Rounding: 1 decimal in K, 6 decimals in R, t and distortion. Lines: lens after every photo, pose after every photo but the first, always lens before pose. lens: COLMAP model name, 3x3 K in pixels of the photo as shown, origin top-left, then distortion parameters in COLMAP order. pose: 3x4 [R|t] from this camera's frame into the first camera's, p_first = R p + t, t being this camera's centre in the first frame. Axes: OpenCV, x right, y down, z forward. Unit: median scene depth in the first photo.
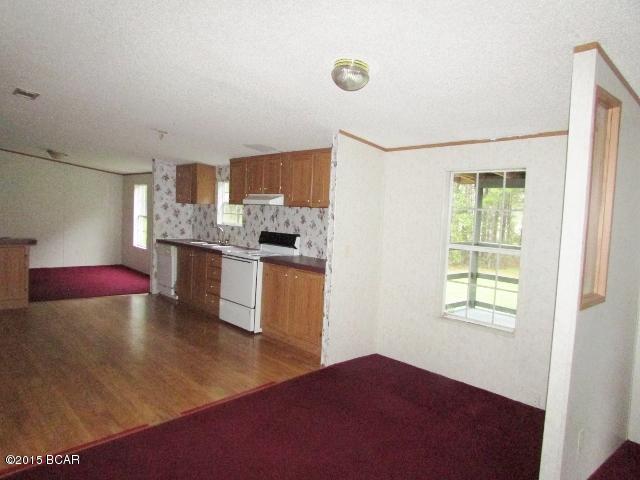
lens RADIAL K [[455.3, 0, 316.5], [0, 455.3, 242.1], [0, 0, 1]] dist [-0.013561, 0.004191]
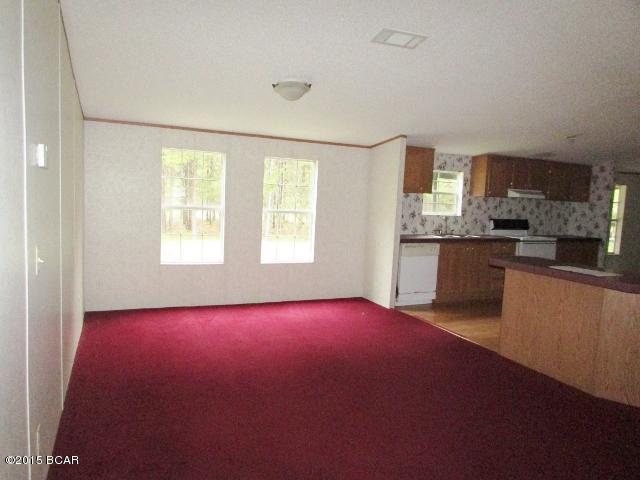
lens RADIAL K [[455.3, 0, 316.7], [0, 455.3, 238.5], [0, 0, 1]] dist [-0.013561, 0.004191]
pose [[0.280636, -0.123708, 0.951809, -1.328798], [0.029958, 0.992305, 0.120139, -0.124946], [-0.959347, -0.005201, 0.282183, 1.074292]]
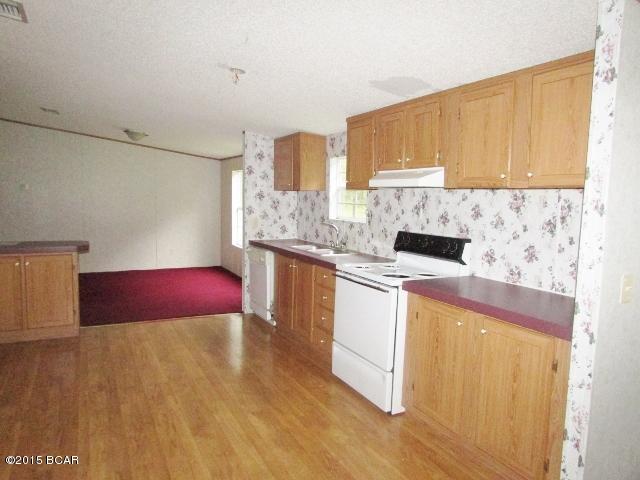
lens RADIAL K [[455.3, 0, 315.6], [0, 455.3, 239.4], [0, 0, 1]] dist [-0.013561, 0.004191]
pose [[0.967909, -0.001447, -0.251295, -0.072029], [0.006335, 0.999806, 0.018641, -0.024458], [0.251219, -0.019635, 0.967731, 0.362548]]
